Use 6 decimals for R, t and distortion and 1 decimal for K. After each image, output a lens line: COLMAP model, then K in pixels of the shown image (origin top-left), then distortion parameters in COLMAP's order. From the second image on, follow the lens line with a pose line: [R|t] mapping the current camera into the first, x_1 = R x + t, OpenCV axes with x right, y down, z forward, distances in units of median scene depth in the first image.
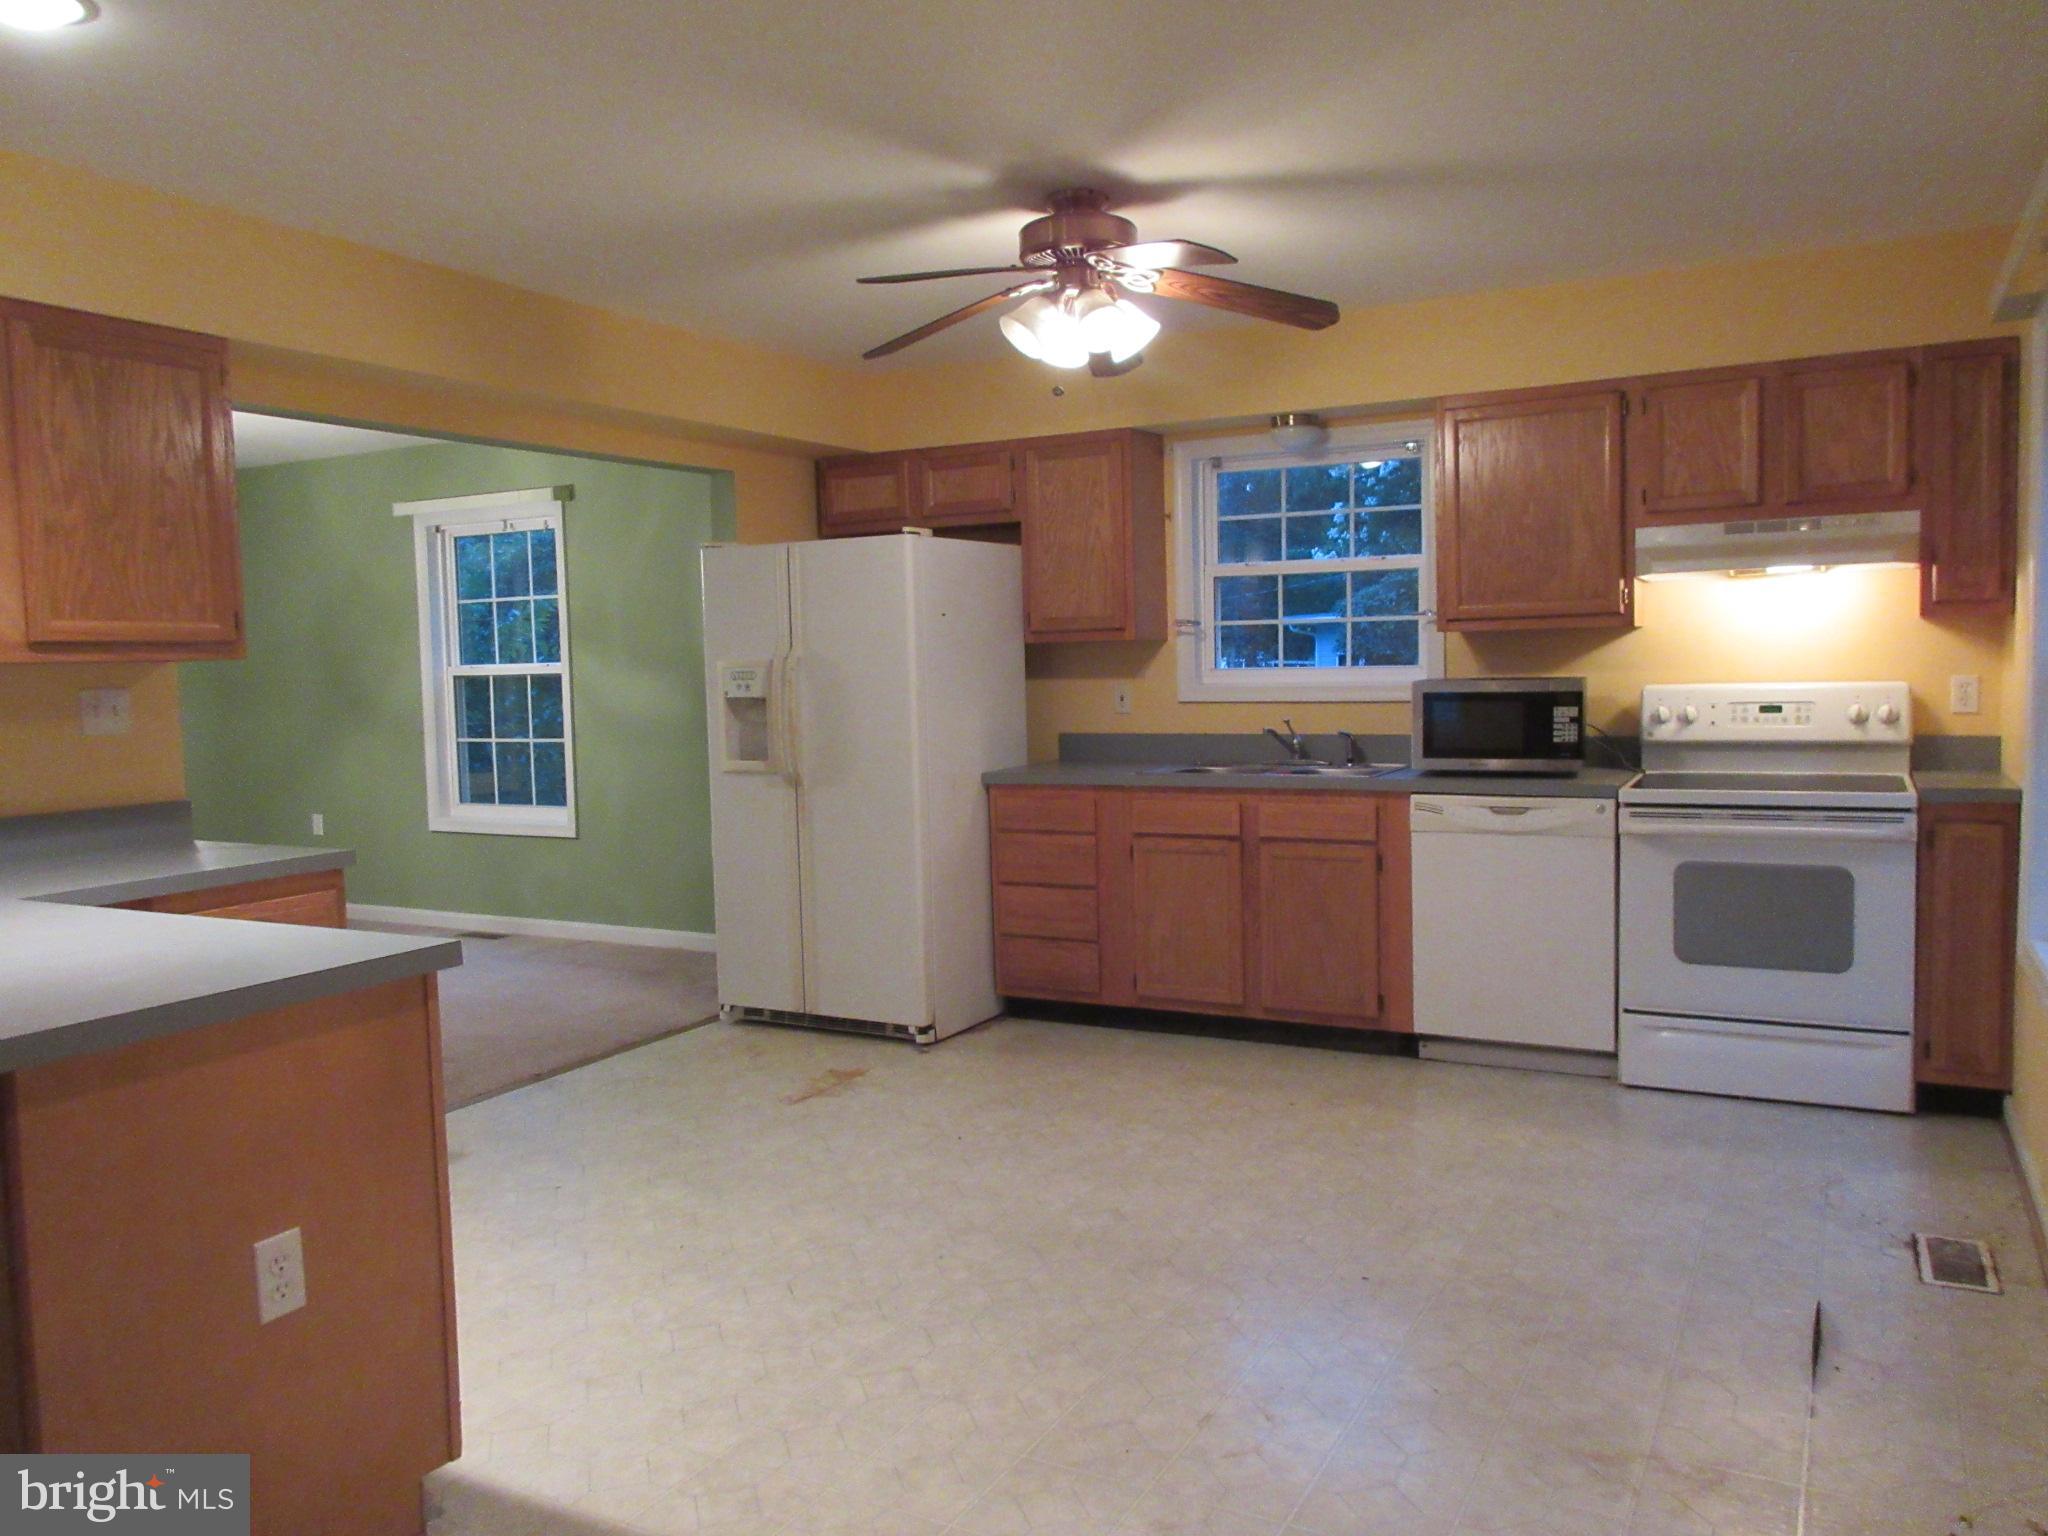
lens RADIAL K [[1528.9, 0, 1024.0], [0, 1528.9, 768.0], [0, 0, 1]] dist [-0.002869, 0.001448]
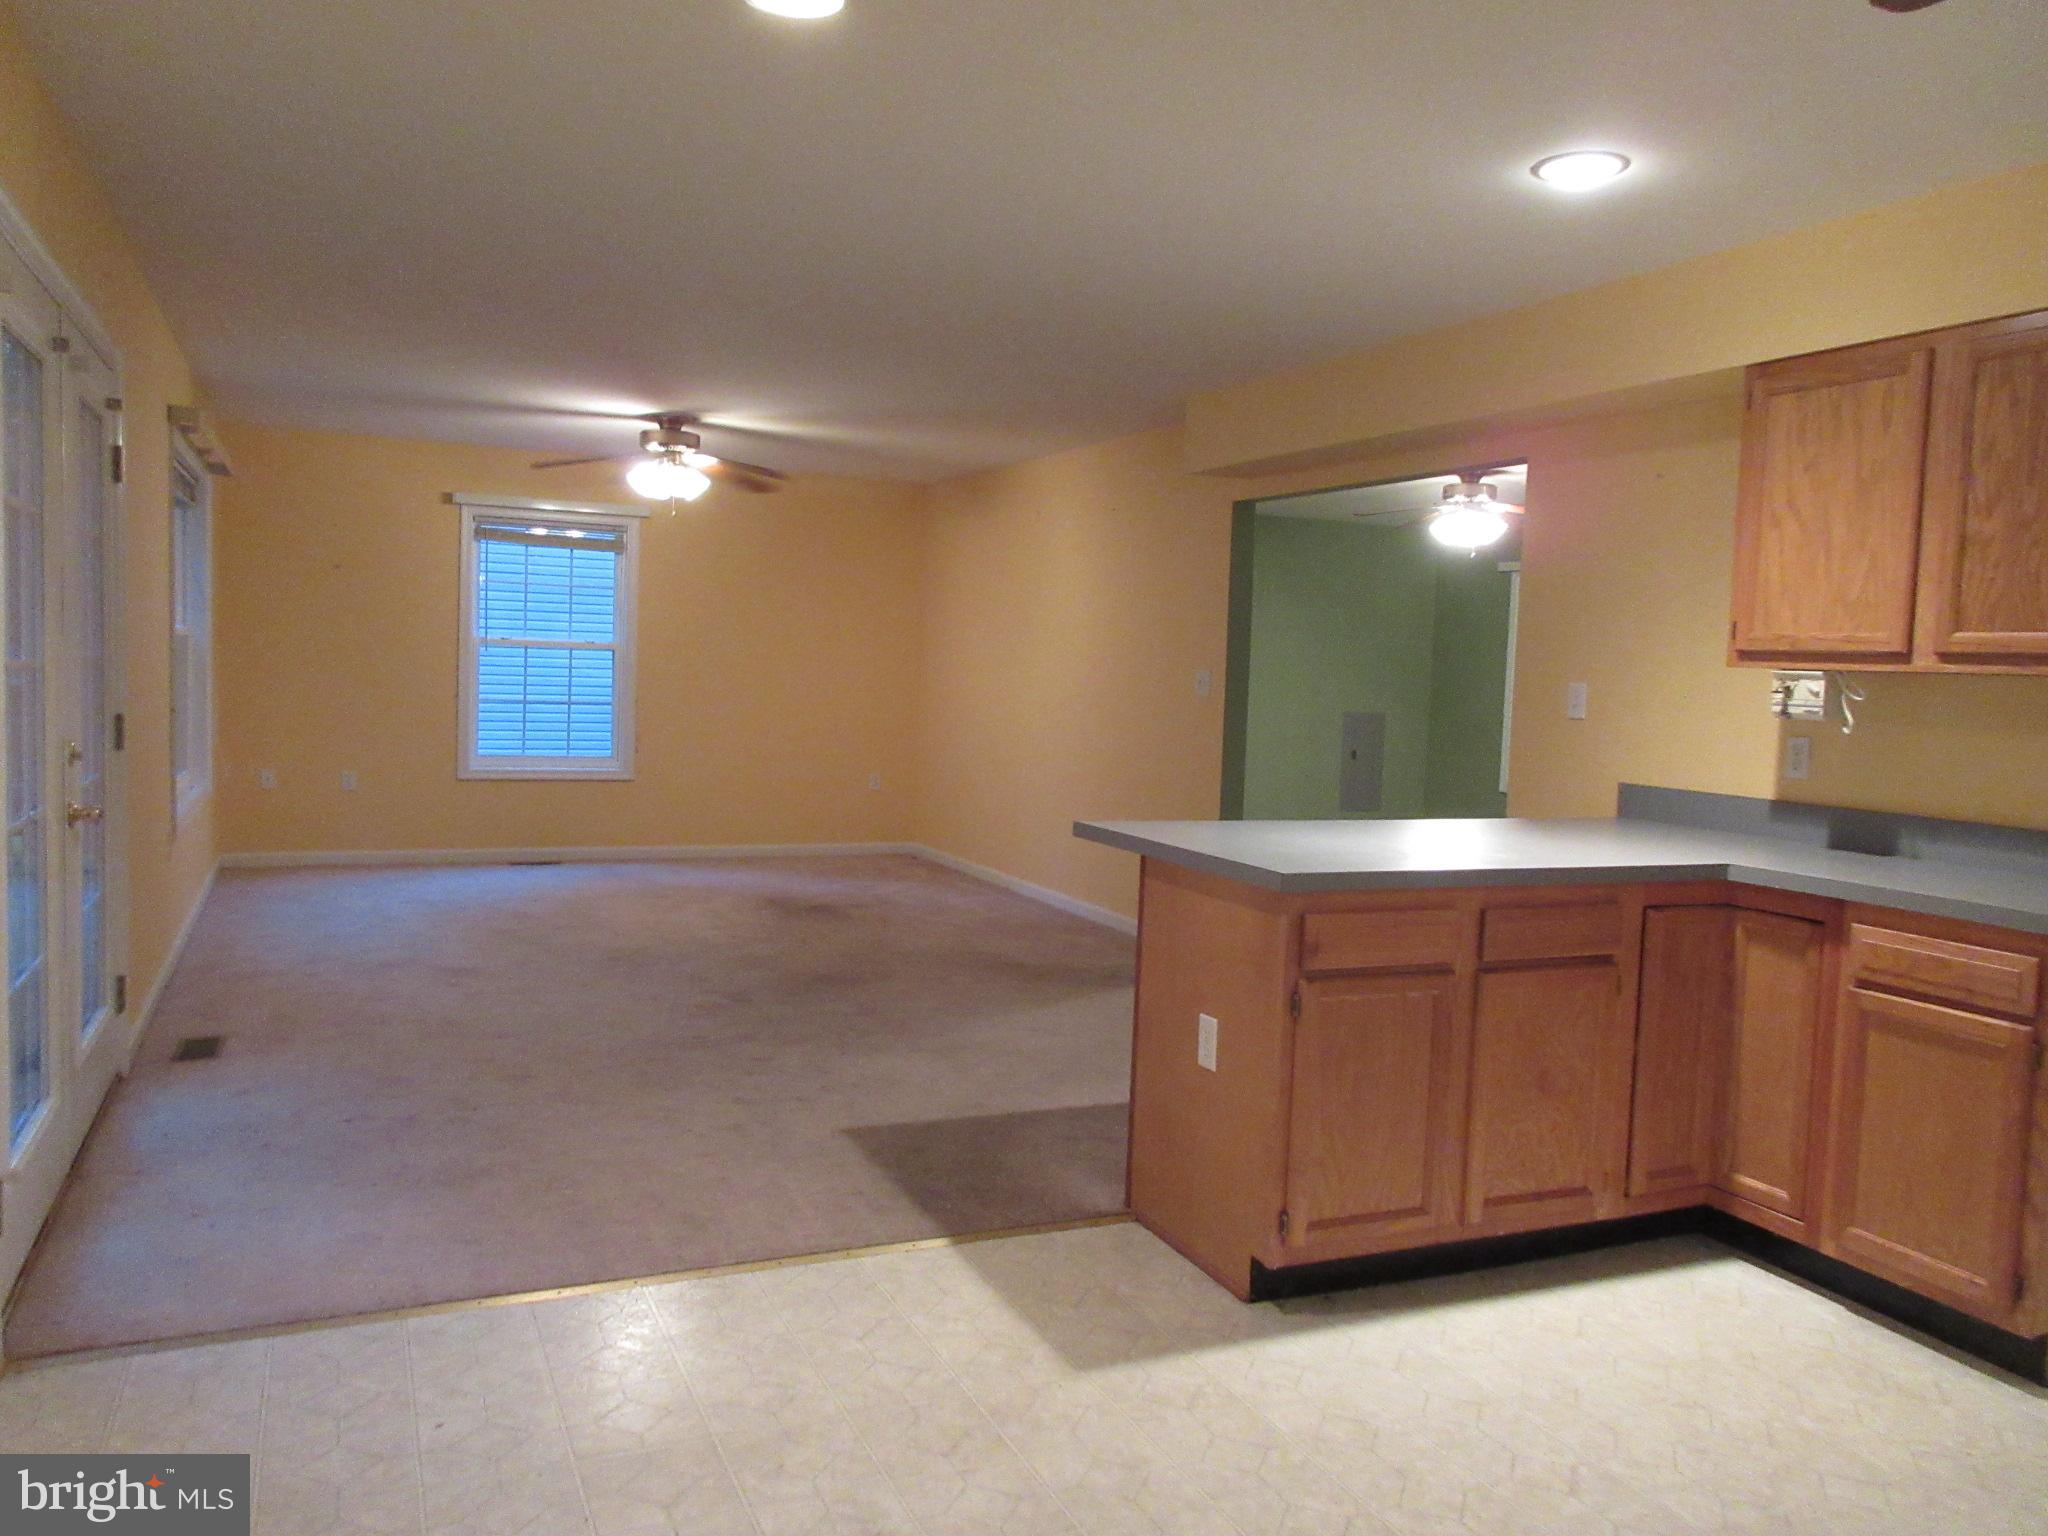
lens RADIAL K [[1528.9, 0, 1024.0], [0, 1528.9, 768.0], [0, 0, 1]] dist [-0.002869, 0.001448]
pose [[-0.610203, 0.050832, -0.790613, 0.557175], [-0.078110, 0.989217, 0.123887, -0.084857], [0.788386, 0.137351, -0.599652, 1.131273]]
